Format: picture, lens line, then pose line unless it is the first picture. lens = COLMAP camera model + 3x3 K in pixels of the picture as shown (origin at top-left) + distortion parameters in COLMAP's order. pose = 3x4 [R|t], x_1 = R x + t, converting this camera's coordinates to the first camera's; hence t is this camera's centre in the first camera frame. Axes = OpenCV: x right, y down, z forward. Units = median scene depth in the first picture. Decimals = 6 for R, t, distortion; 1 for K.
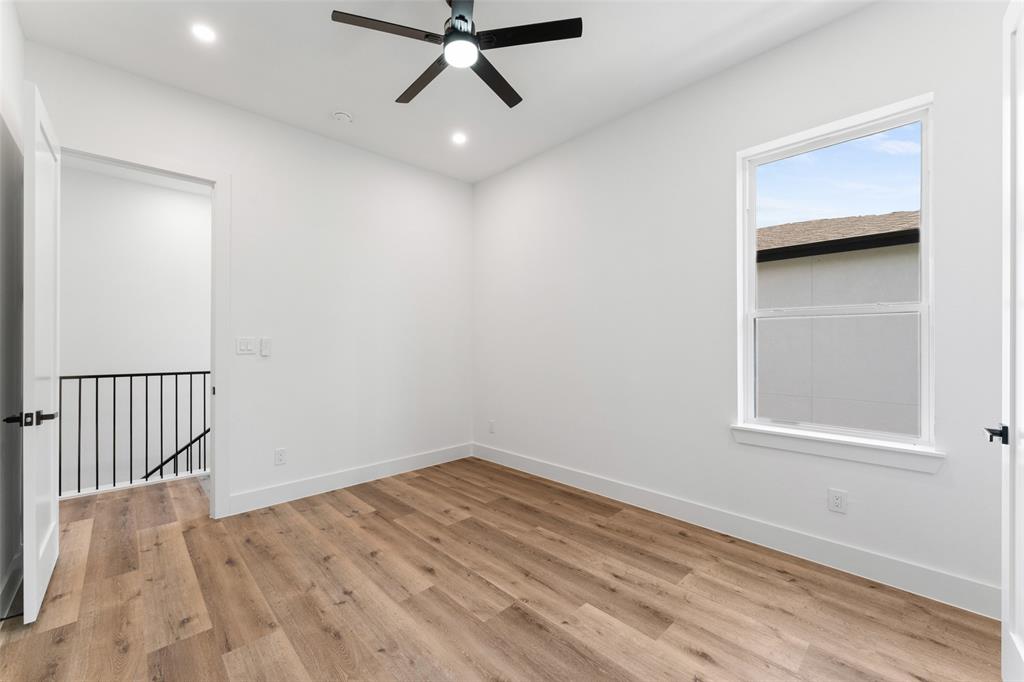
lens RADIAL K [[408.8, 0, 506.5], [0, 408.8, 343.0], [0, 0, 1]] dist [-0.000946, 0.000129]
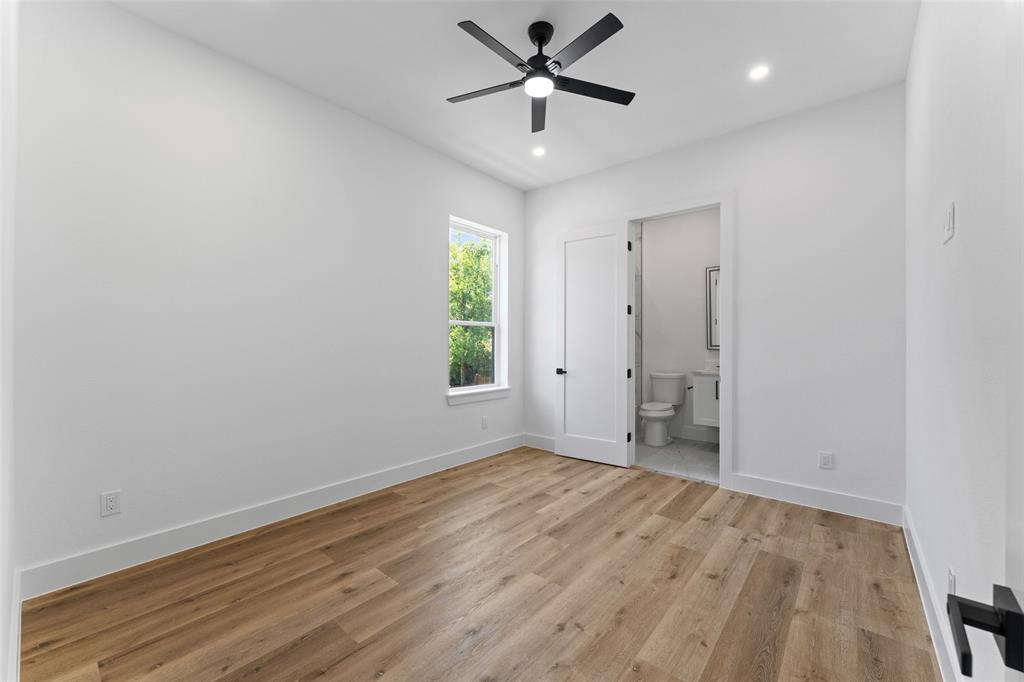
lens RADIAL K [[408.8, 0, 506.5], [0, 408.8, 343.0], [0, 0, 1]] dist [-0.000946, 0.000129]
pose [[-0.105232, -0.000142, 0.994448, -1.094801], [-0.005823, 0.999983, -0.000474, 0.010258], [-0.994431, -0.005840, -0.105231, 1.071362]]
